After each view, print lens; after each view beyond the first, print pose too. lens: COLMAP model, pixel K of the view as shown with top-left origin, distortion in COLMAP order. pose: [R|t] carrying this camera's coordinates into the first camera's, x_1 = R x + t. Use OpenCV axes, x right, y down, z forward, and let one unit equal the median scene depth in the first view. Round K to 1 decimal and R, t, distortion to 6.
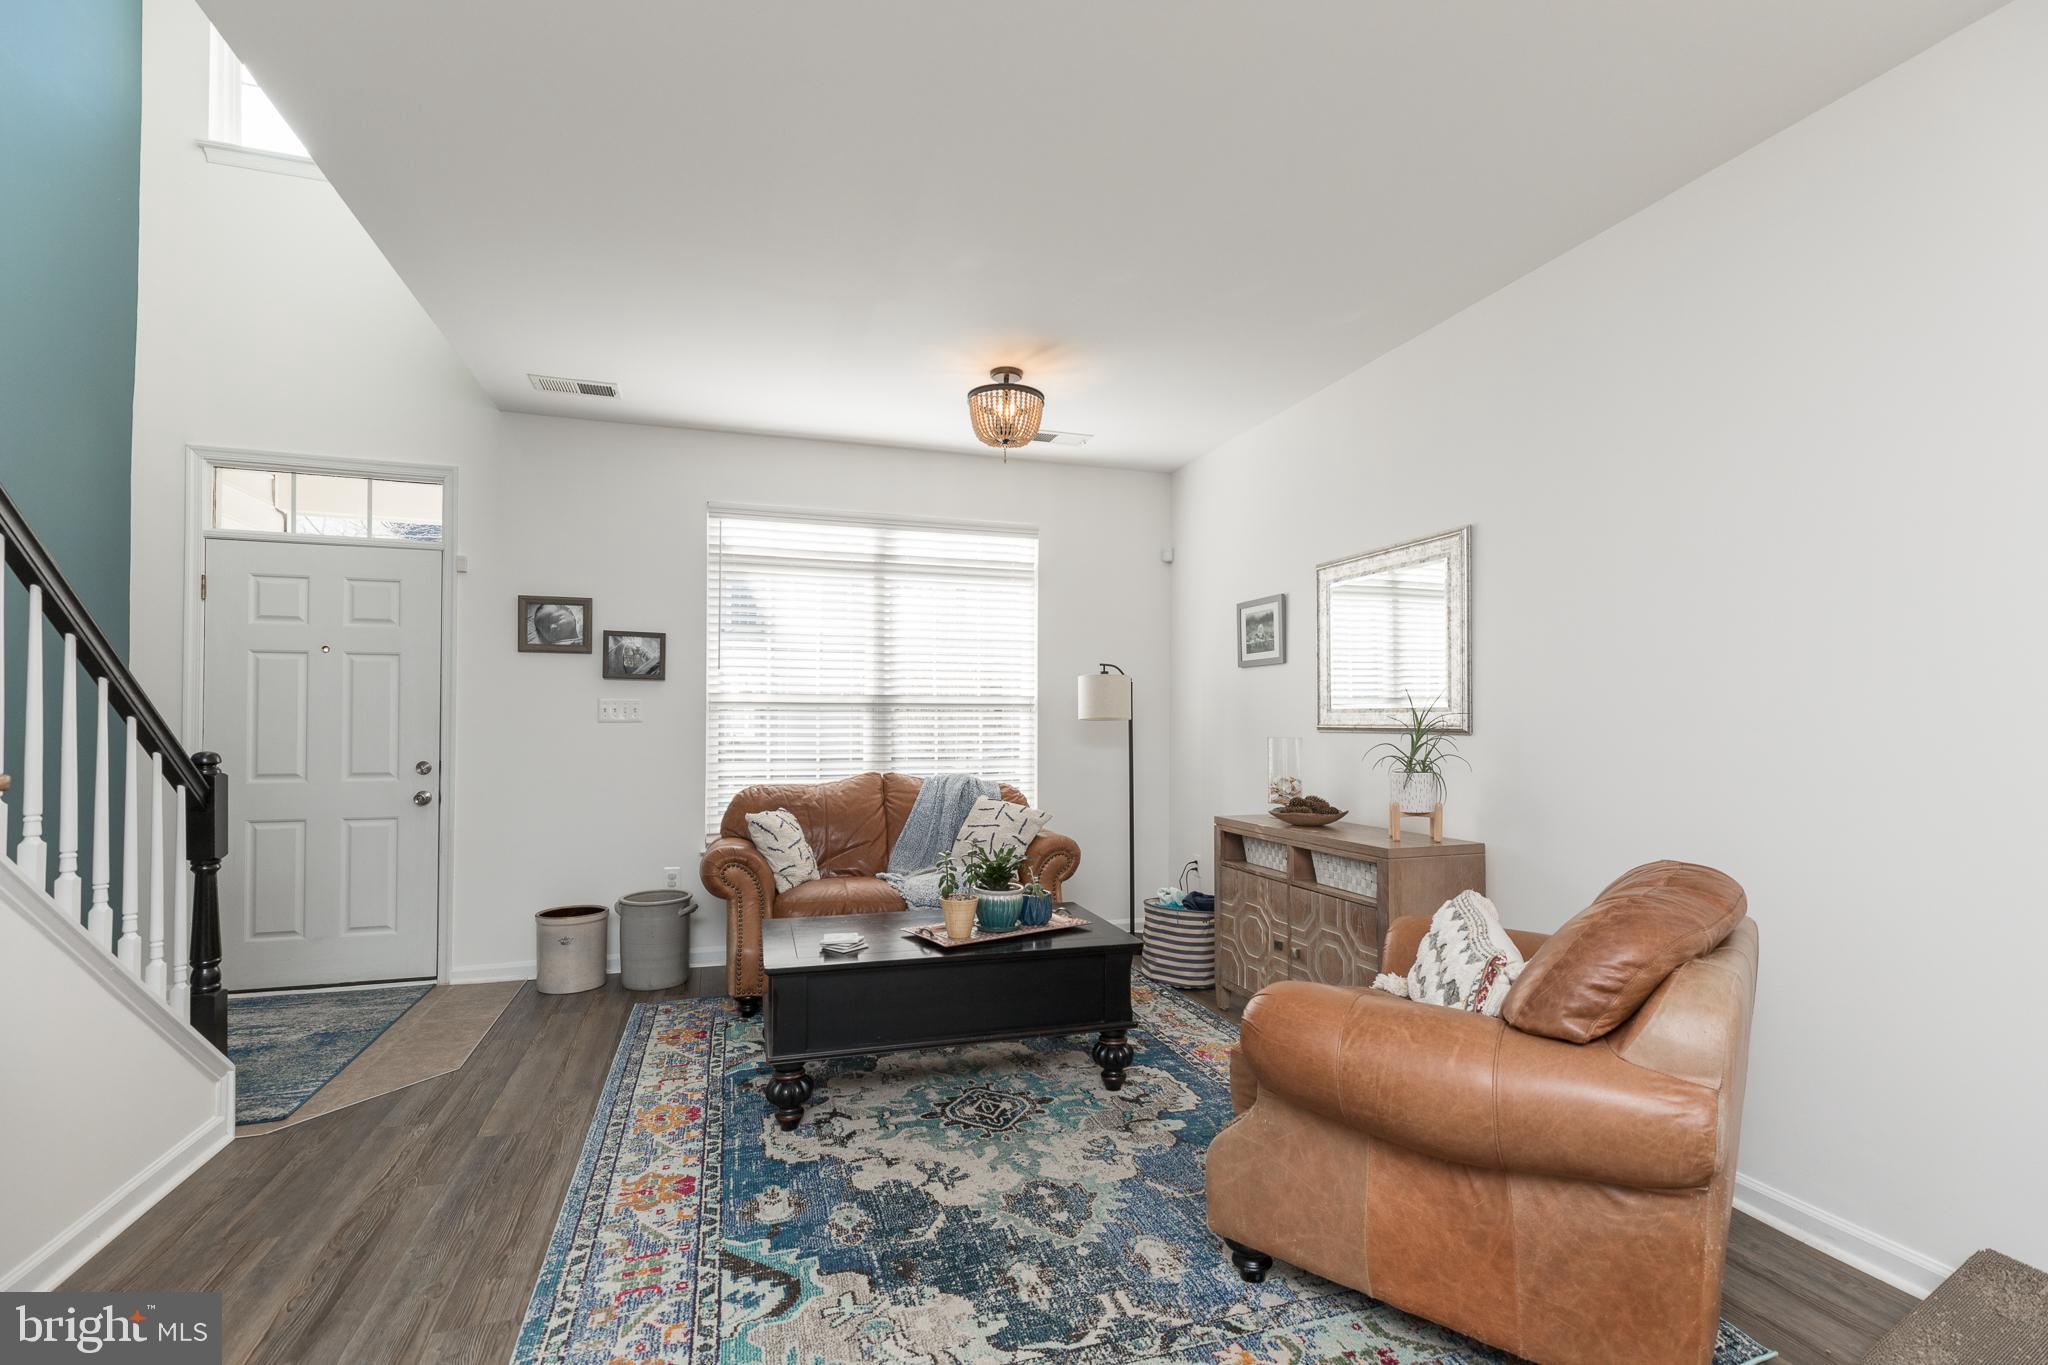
lens RADIAL K [[909.2, 0, 1028.1], [0, 909.2, 716.7], [0, 0, 1]] dist [0.001027, 0.000027]
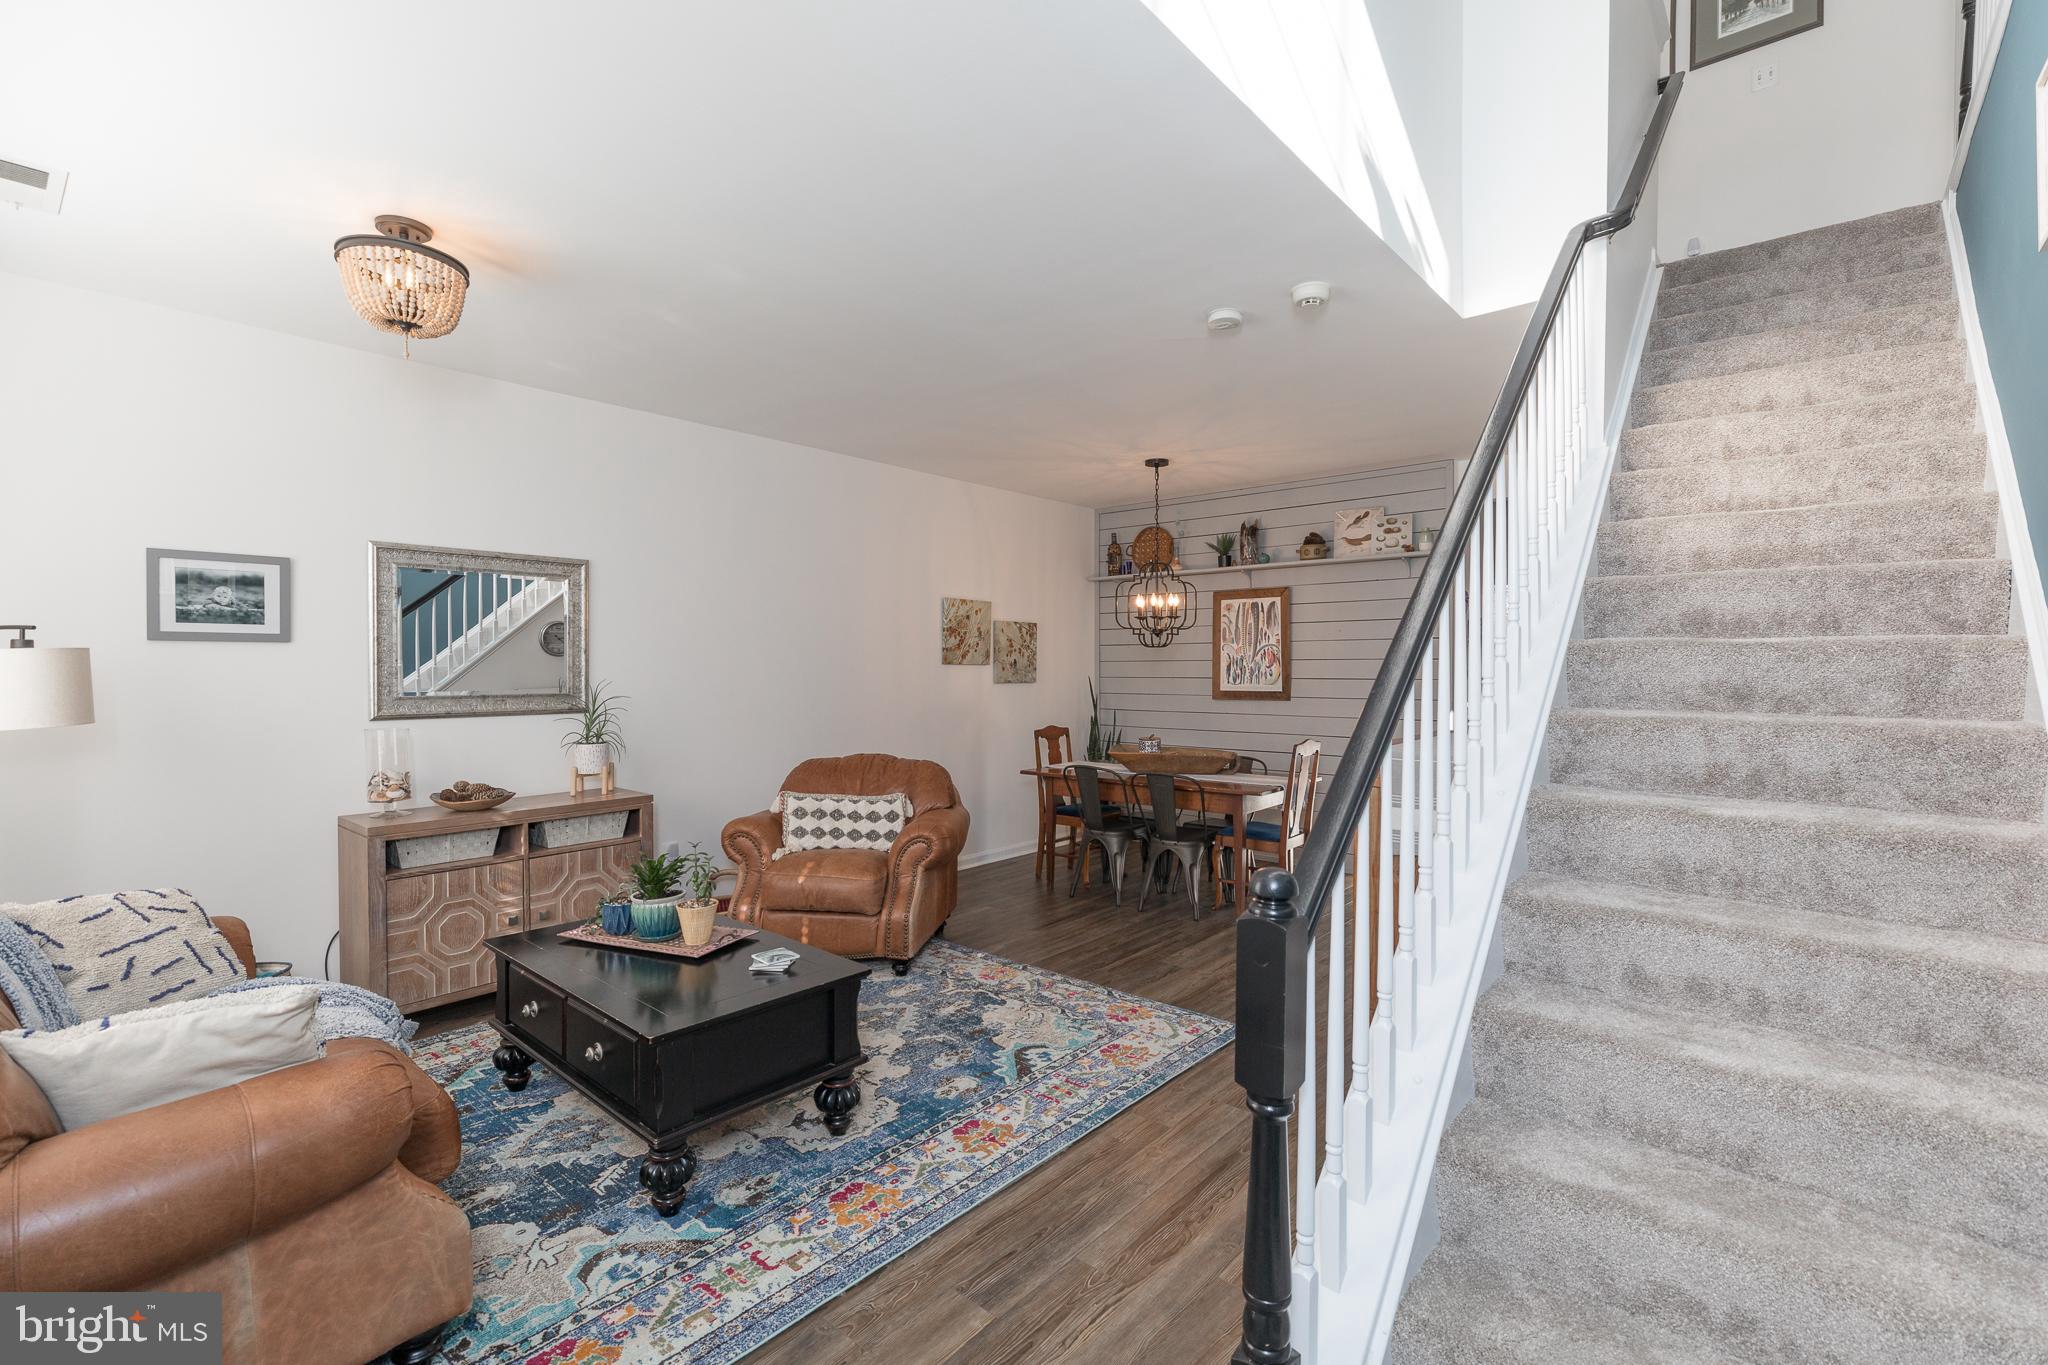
lens RADIAL K [[984.0, 0, 1012.4], [0, 984.0, 682.1], [0, 0, 1]] dist [0.000561, -0.000250]
pose [[-0.519778, -0.024632, 0.853946, -1.022041], [-0.009949, 0.999691, 0.022780, -0.060936], [-0.854243, 0.003345, -0.519863, 1.113452]]
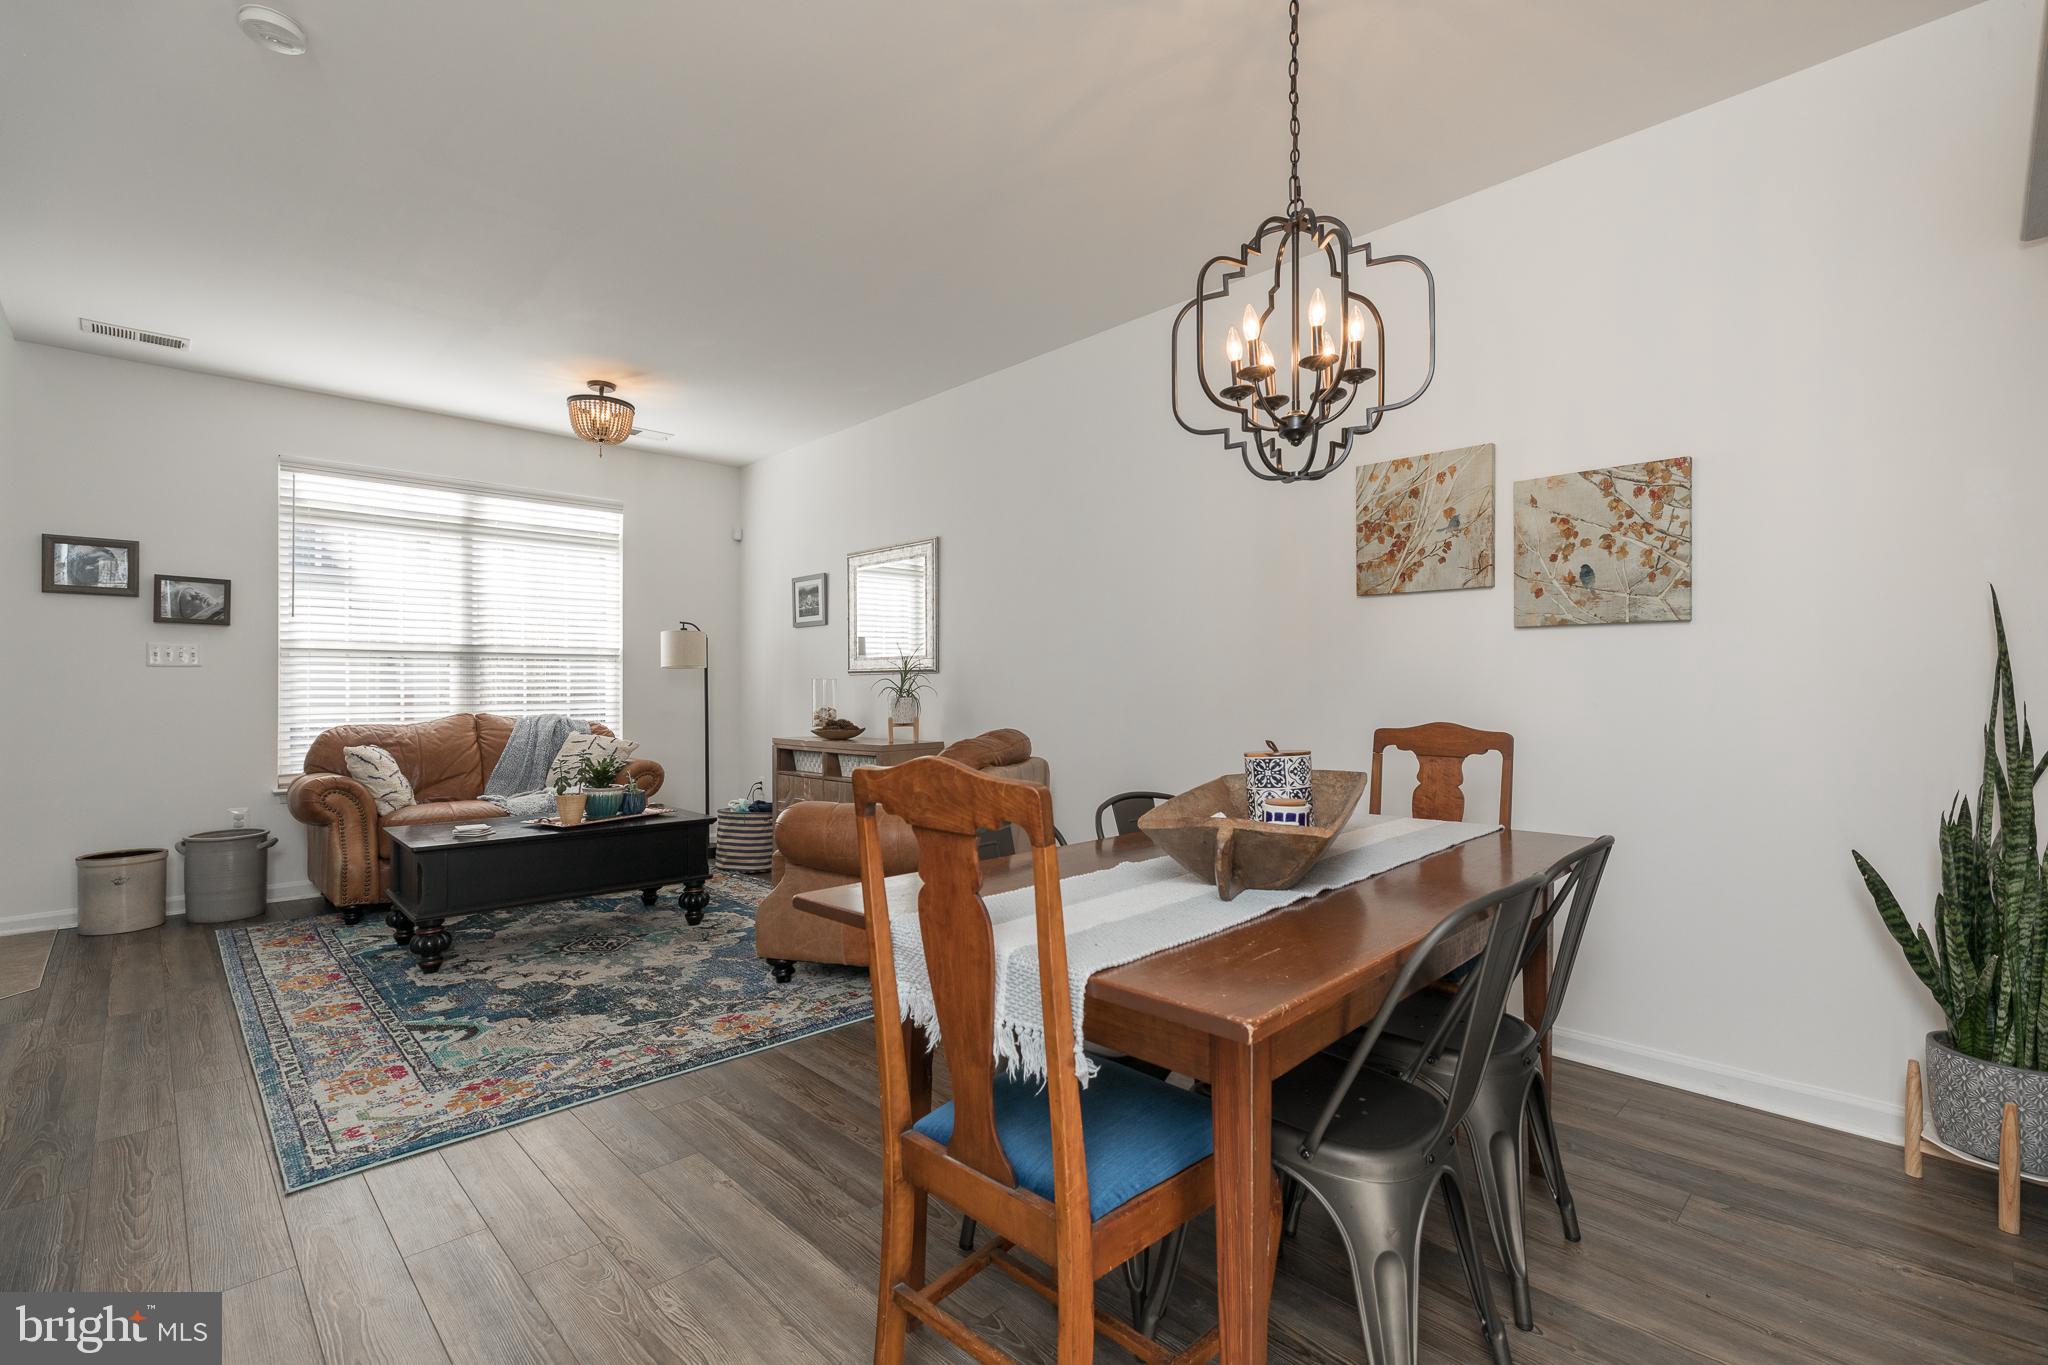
lens RADIAL K [[908.1, 0, 1005.5], [0, 908.1, 683.7], [0, 0, 1]] dist [0.001822, 0.000452]
pose [[0.907587, -0.000802, 0.419863, -0.050527], [0.000582, 1.000000, 0.000650, 0.033865], [-0.419863, -0.000346, 0.907587, -0.405454]]
